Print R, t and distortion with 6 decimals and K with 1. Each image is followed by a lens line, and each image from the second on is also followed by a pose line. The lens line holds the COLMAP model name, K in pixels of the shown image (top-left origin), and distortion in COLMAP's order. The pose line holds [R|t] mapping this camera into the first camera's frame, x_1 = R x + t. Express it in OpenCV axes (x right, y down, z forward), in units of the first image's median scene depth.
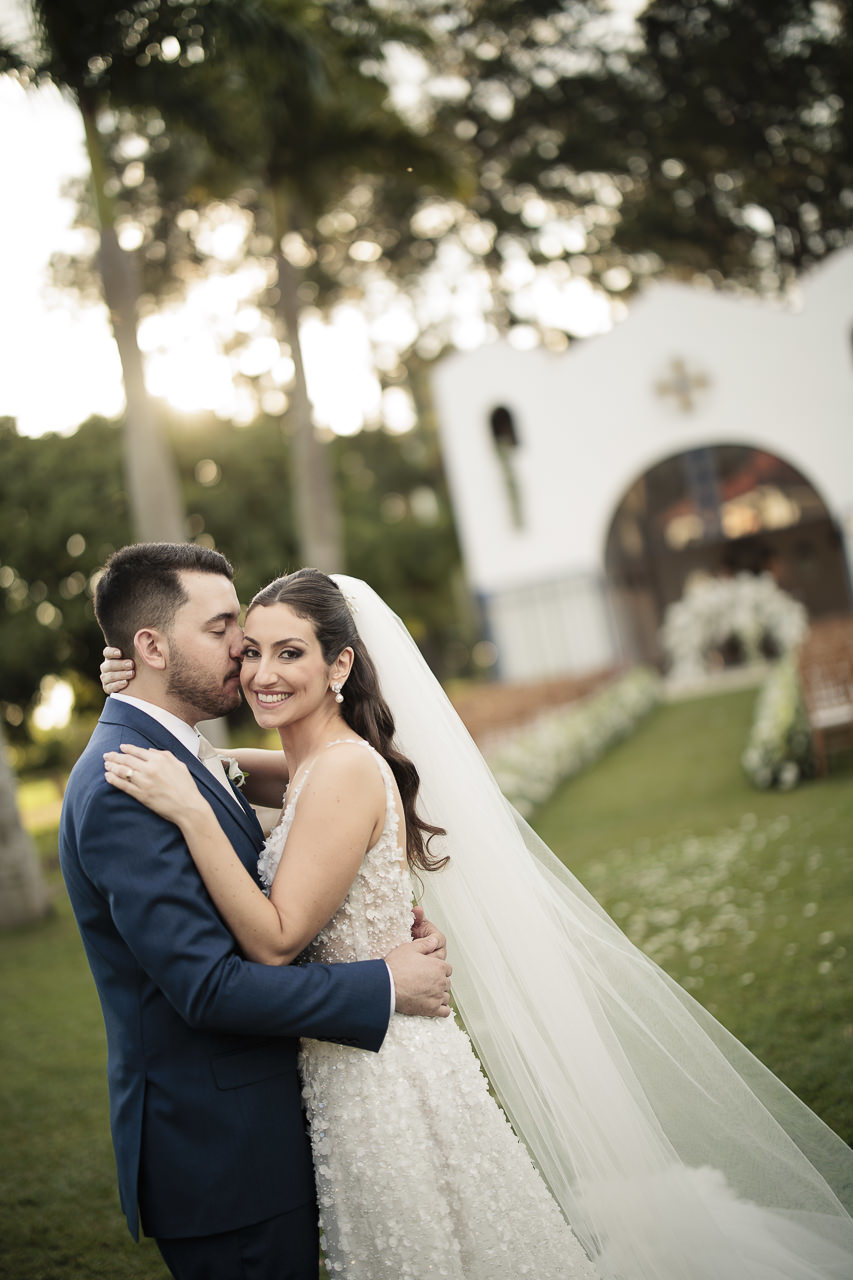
lens RADIAL K [[1790.5, 0, 426.5], [0, 1790.5, 640.0], [0, 0, 1]] dist [-0.142851, 0.750569]
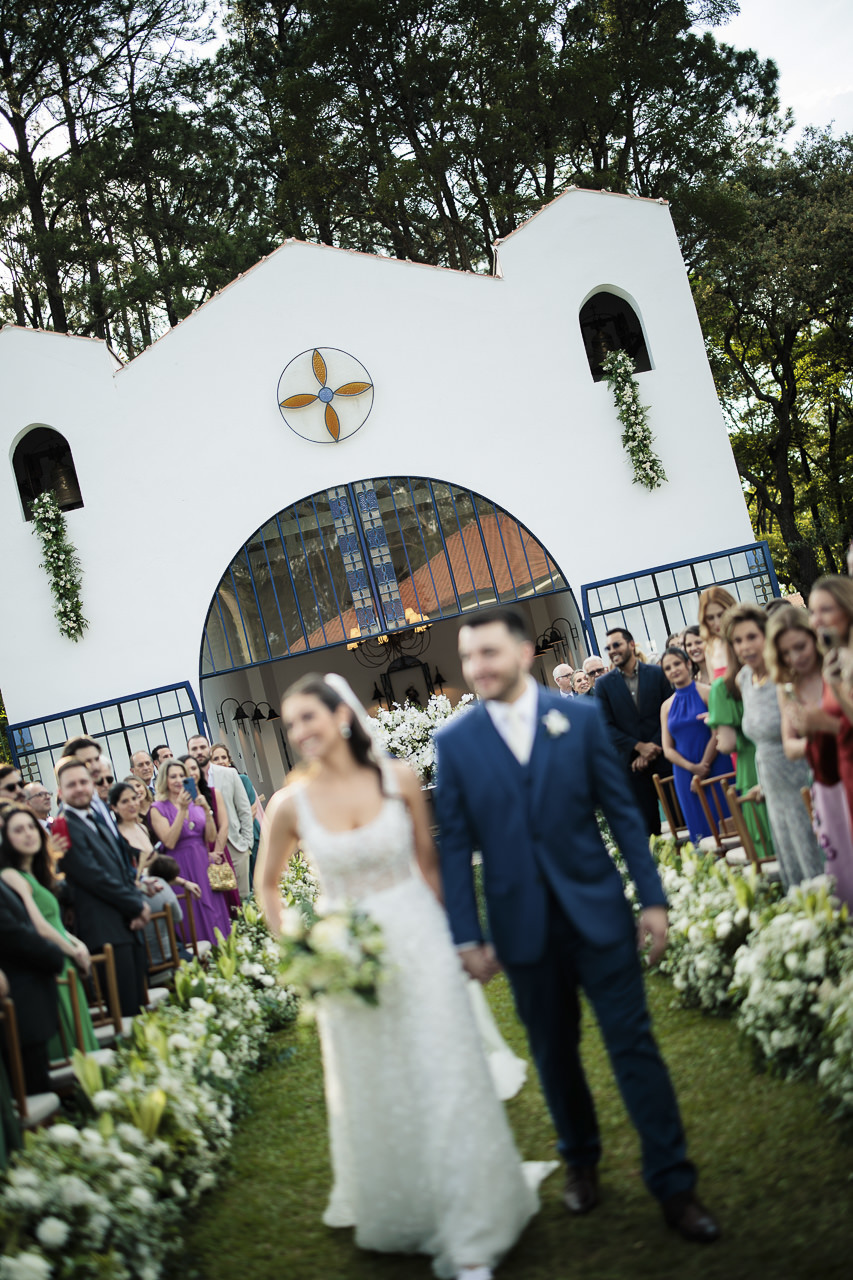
lens RADIAL K [[1790.5, 0, 426.5], [0, 1790.5, 640.0], [0, 0, 1]] dist [-0.142851, 0.750569]
pose [[0.974295, -0.019237, 0.224454, 0.042611], [0.039956, 0.995307, -0.088137, 0.000834], [-0.221705, 0.094840, 0.970491, 0.487534]]
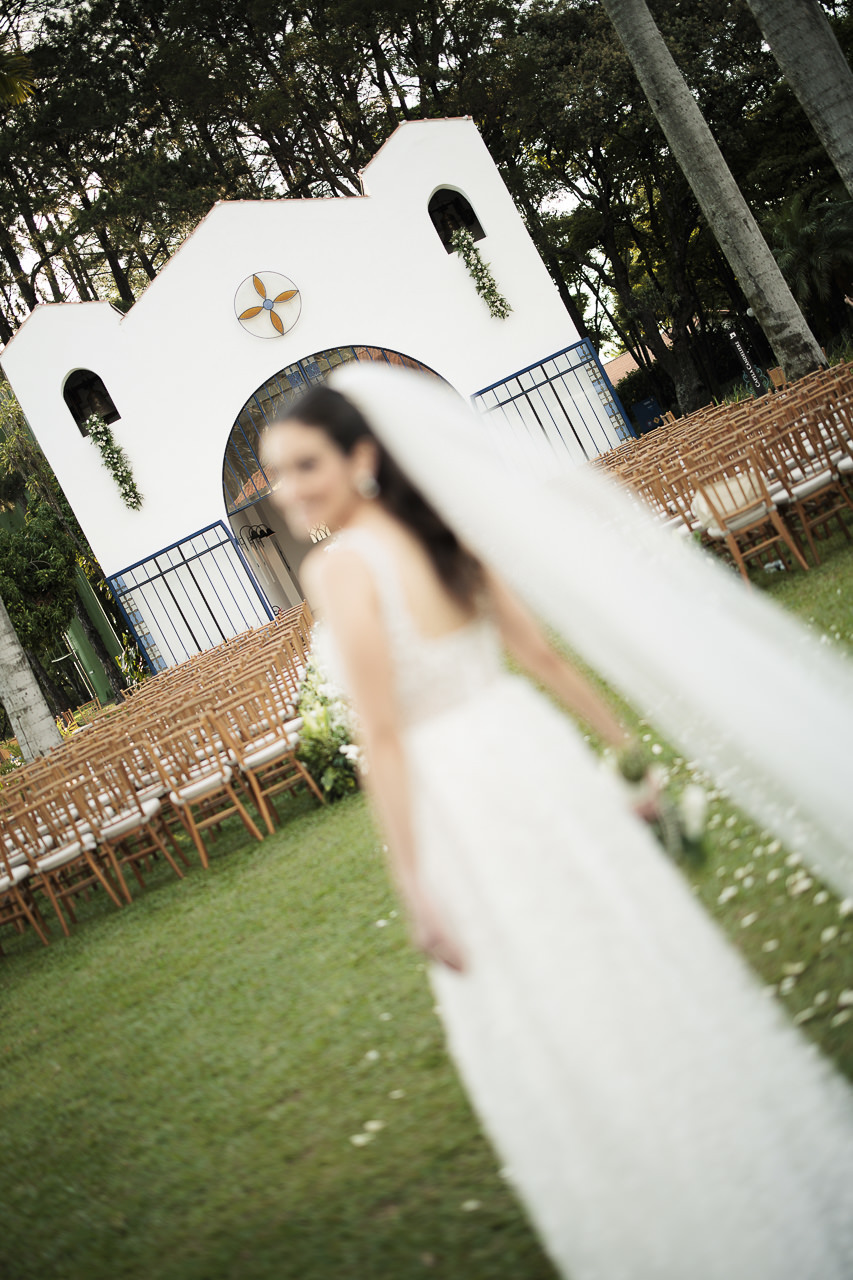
lens RADIAL K [[1792.7, 0, 391.2], [0, 1792.7, 610.4], [0, 0, 1]] dist [-0.088388, 0.052319]
pose [[0.939935, -0.256279, 0.225485, -0.055521], [0.260640, 0.965376, 0.010737, 0.017551], [-0.220429, 0.048678, 0.974188, 0.133511]]
